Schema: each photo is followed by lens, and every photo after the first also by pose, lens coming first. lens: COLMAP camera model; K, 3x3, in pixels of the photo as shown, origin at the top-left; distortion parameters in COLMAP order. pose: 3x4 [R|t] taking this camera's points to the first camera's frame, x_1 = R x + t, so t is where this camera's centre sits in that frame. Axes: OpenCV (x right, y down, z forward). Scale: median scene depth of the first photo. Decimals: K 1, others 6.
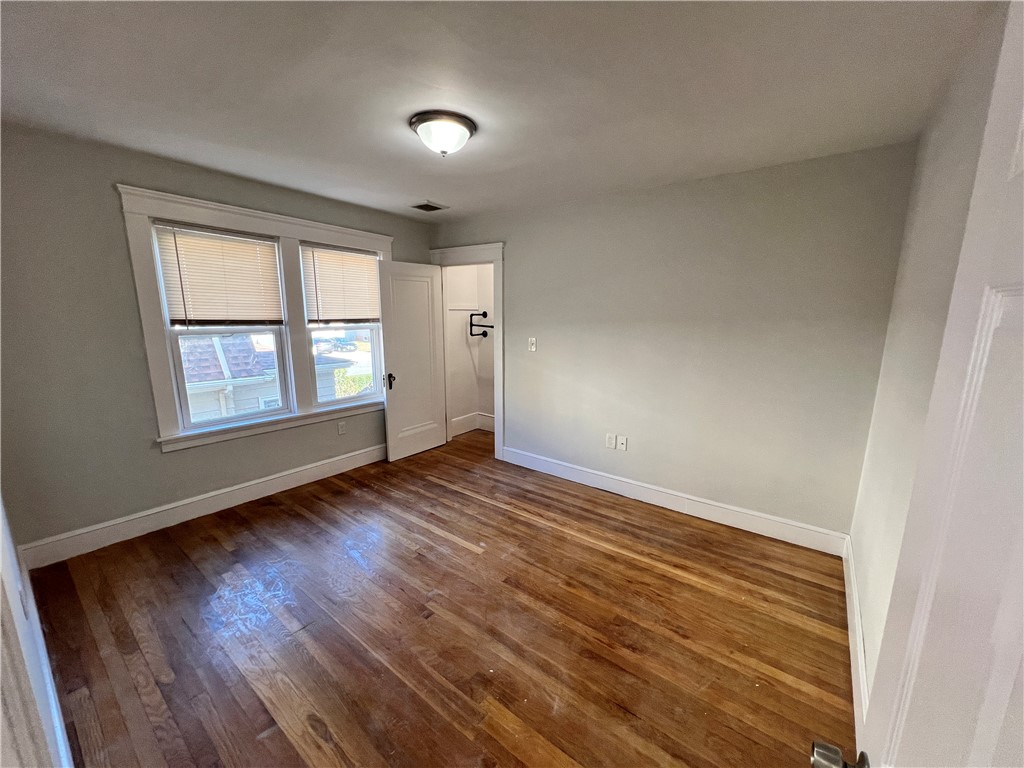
lens RADIAL K [[408.1, 0, 511.9], [0, 408.1, 386.8], [0, 0, 1]] dist [-0.002318, -0.000113]
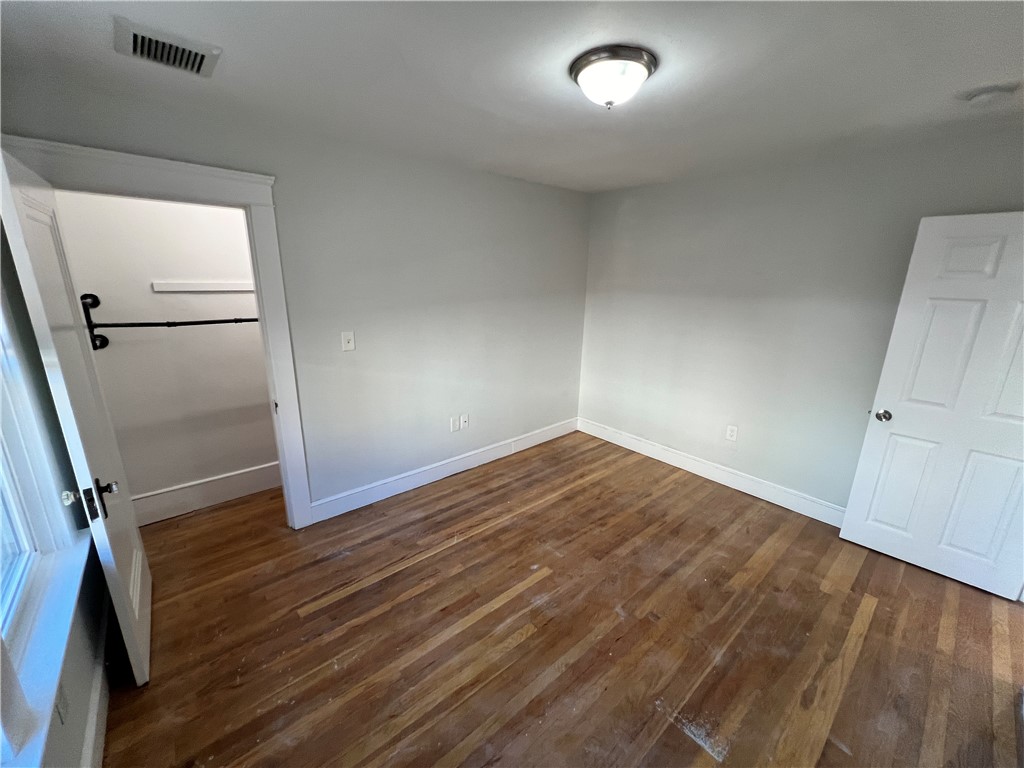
lens RADIAL K [[408.1, 0, 512.5], [0, 408.1, 384.4], [0, 0, 1]] dist [-0.002318, -0.000113]
pose [[0.197071, -0.251793, 0.947504, -0.770650], [0.169257, 0.960683, 0.220091, -0.184192], [-0.965668, 0.116997, 0.231941, 0.749855]]
